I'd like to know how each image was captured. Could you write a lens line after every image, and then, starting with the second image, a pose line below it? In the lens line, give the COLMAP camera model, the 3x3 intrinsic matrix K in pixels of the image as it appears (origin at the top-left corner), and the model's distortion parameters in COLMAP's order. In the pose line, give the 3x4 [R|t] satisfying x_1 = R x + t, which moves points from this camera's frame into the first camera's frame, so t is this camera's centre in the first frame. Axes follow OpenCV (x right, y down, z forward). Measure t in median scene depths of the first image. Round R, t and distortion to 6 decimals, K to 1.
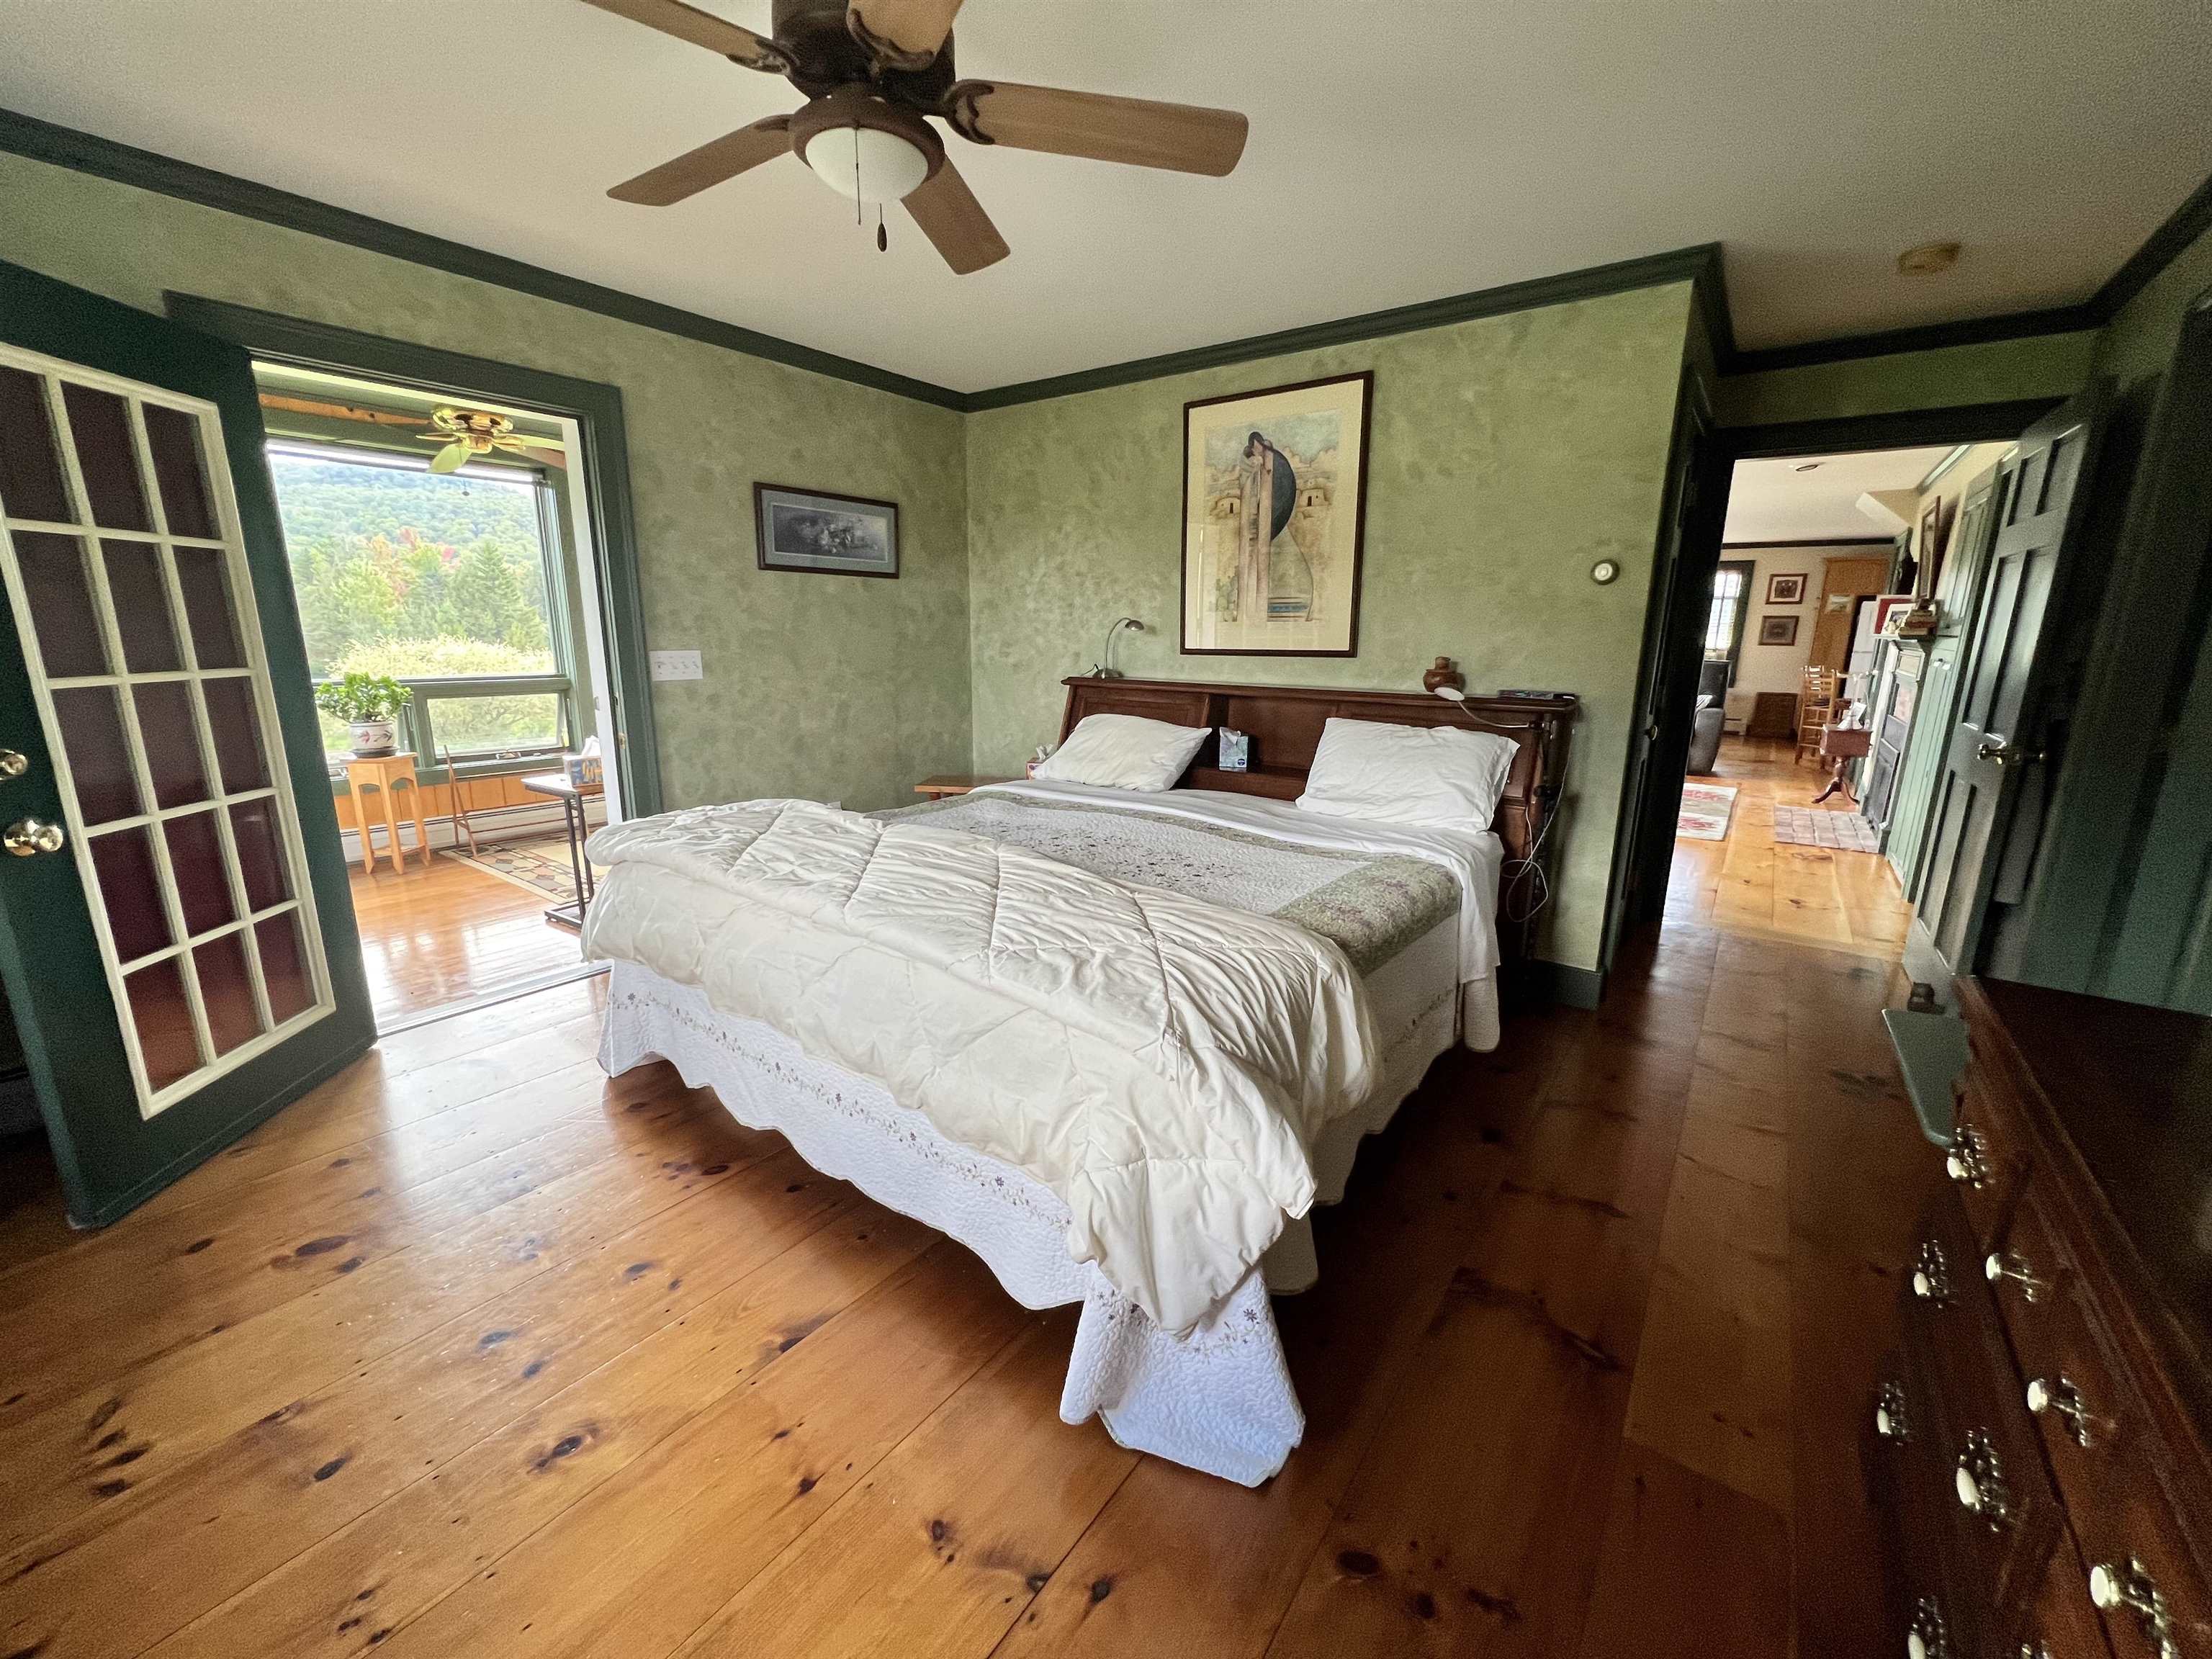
lens RADIAL K [[883.2, 0, 1103.8], [0, 883.2, 828.5], [0, 0, 1]] dist [-0.000014, 0.000603]
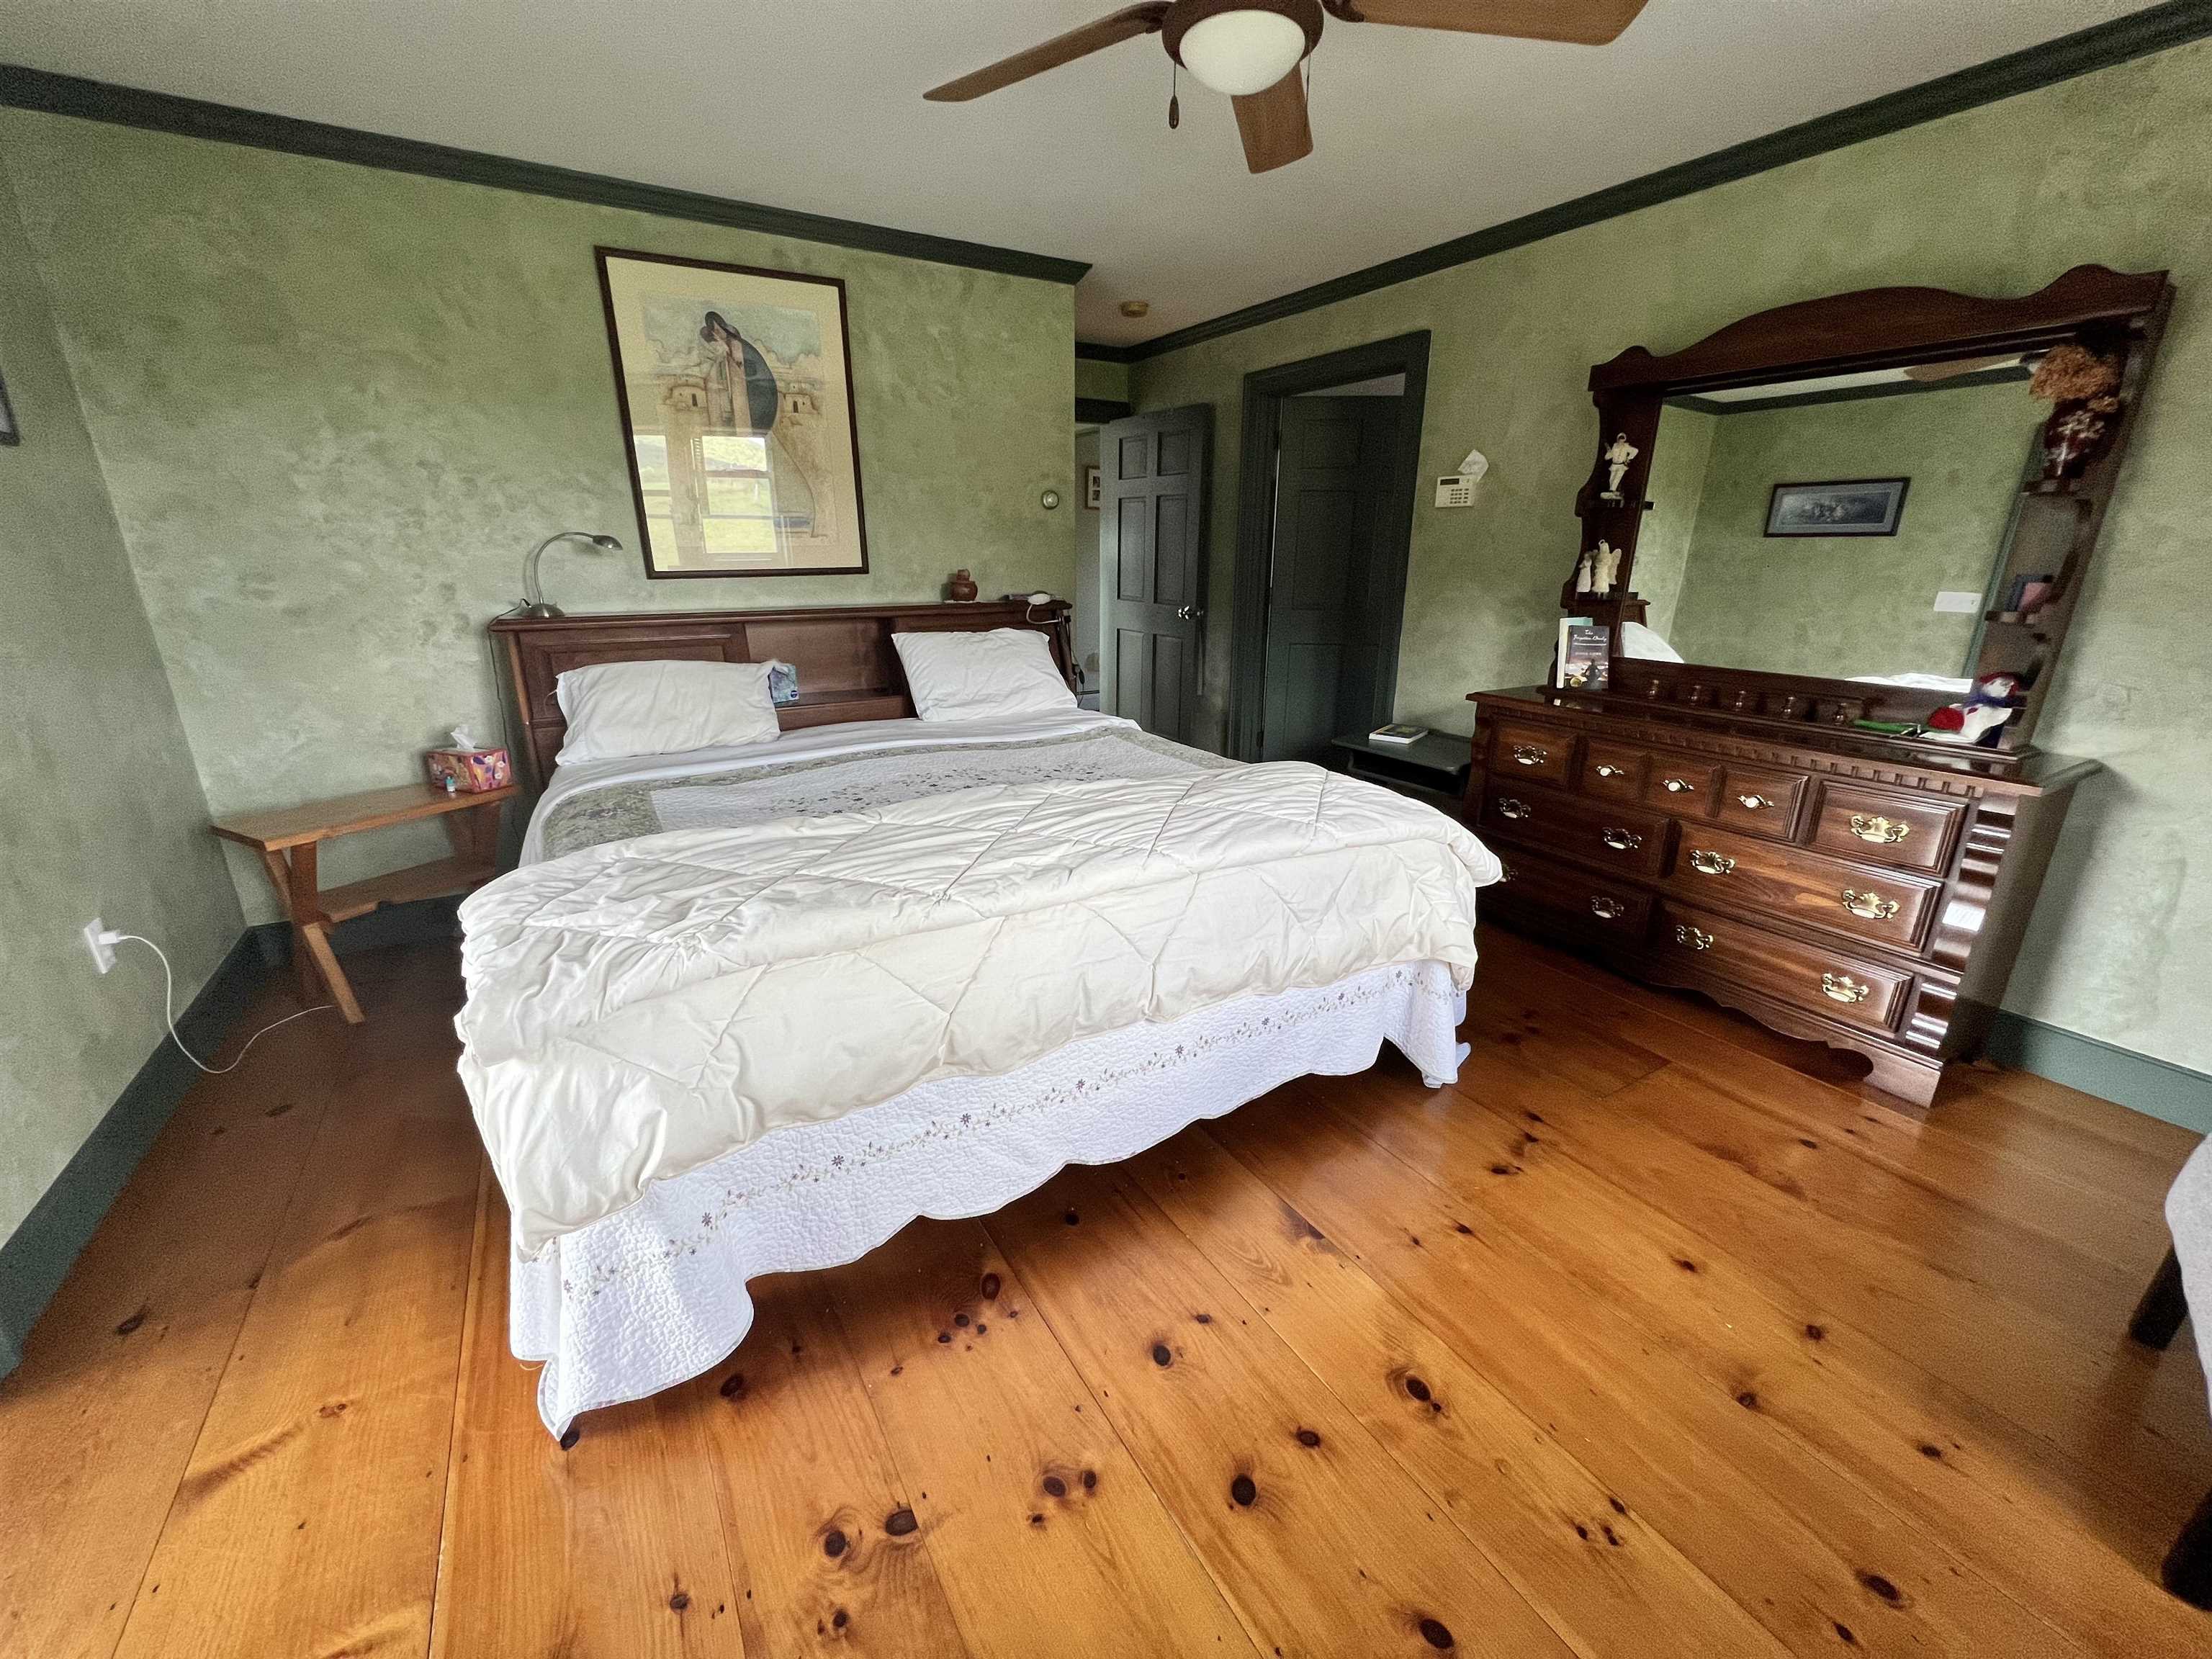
lens RADIAL K [[883.2, 0, 1103.8], [0, 883.2, 828.5], [0, 0, 1]] dist [-0.000014, 0.000603]
pose [[0.377635, -0.291062, 0.879019, -0.614778], [0.207543, 0.951765, 0.225987, -0.088878], [-0.902396, 0.097094, 0.419827, 0.358486]]
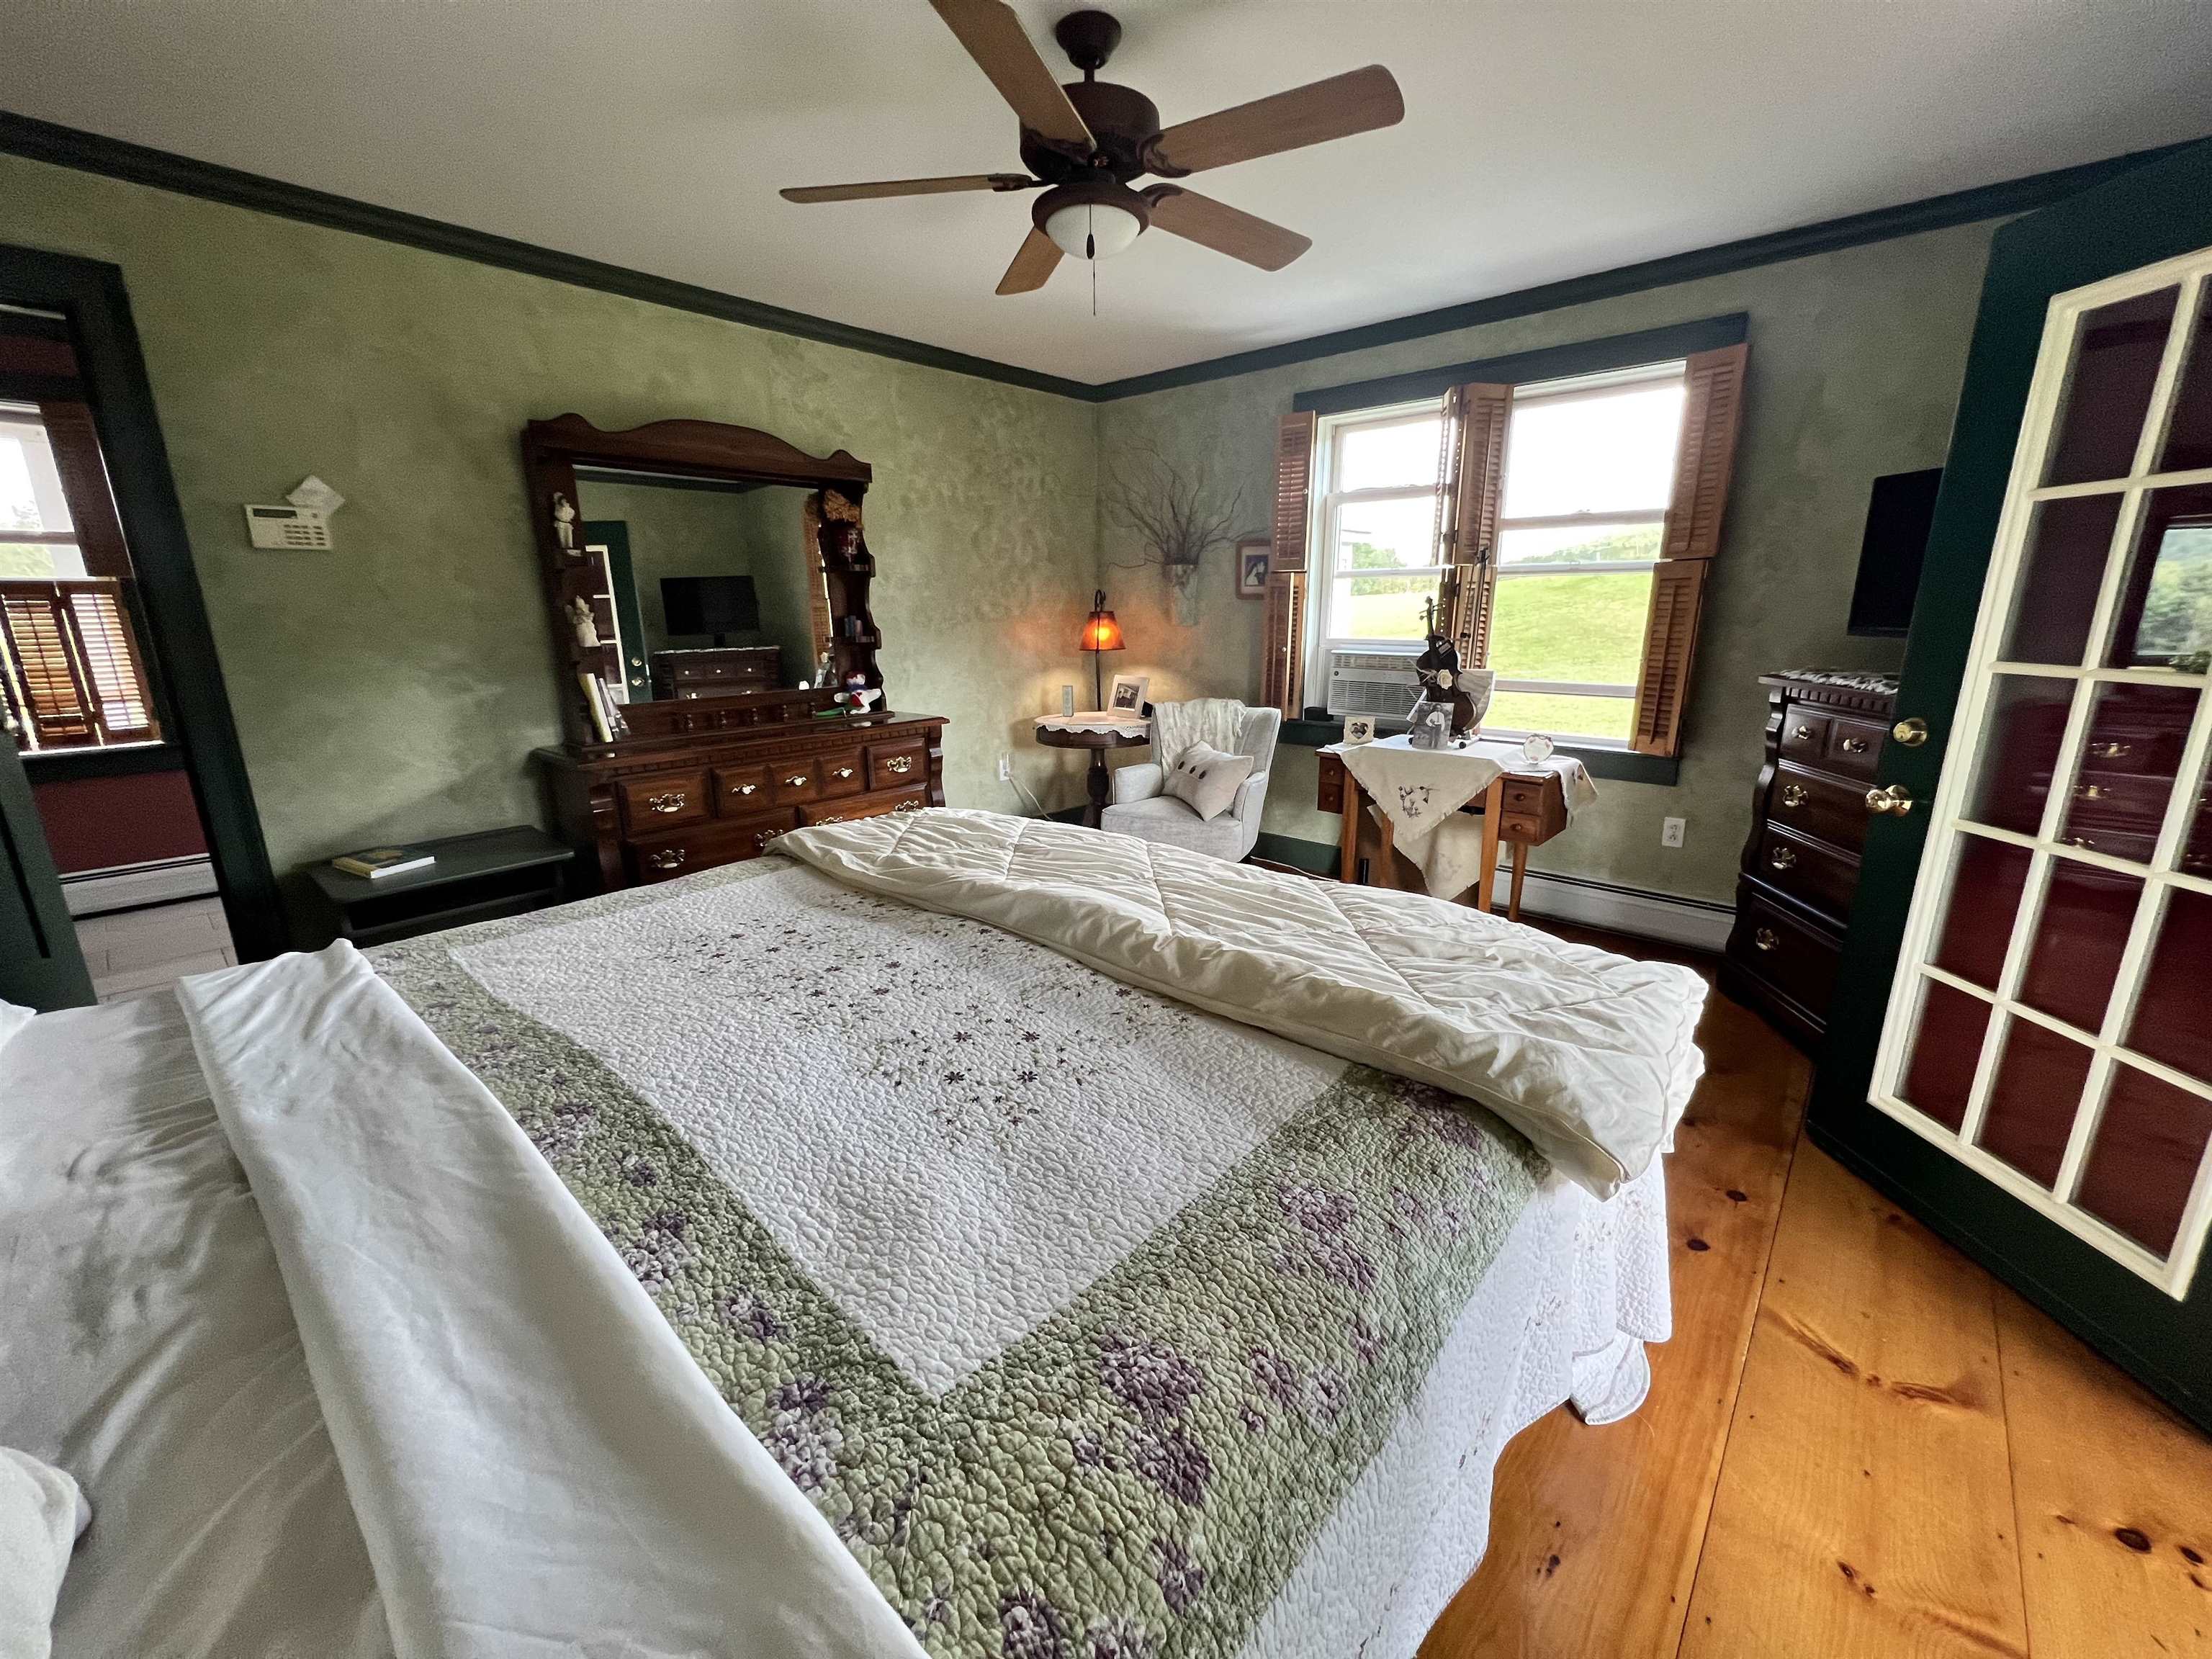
lens RADIAL K [[883.2, 0, 1103.8], [0, 883.2, 828.5], [0, 0, 1]] dist [-0.000014, 0.000603]
pose [[-0.995949, -0.025794, 0.086144, -0.182786], [0.016705, 0.888231, 0.459094, -0.250686], [-0.088357, 0.458673, -0.884201, 1.093973]]
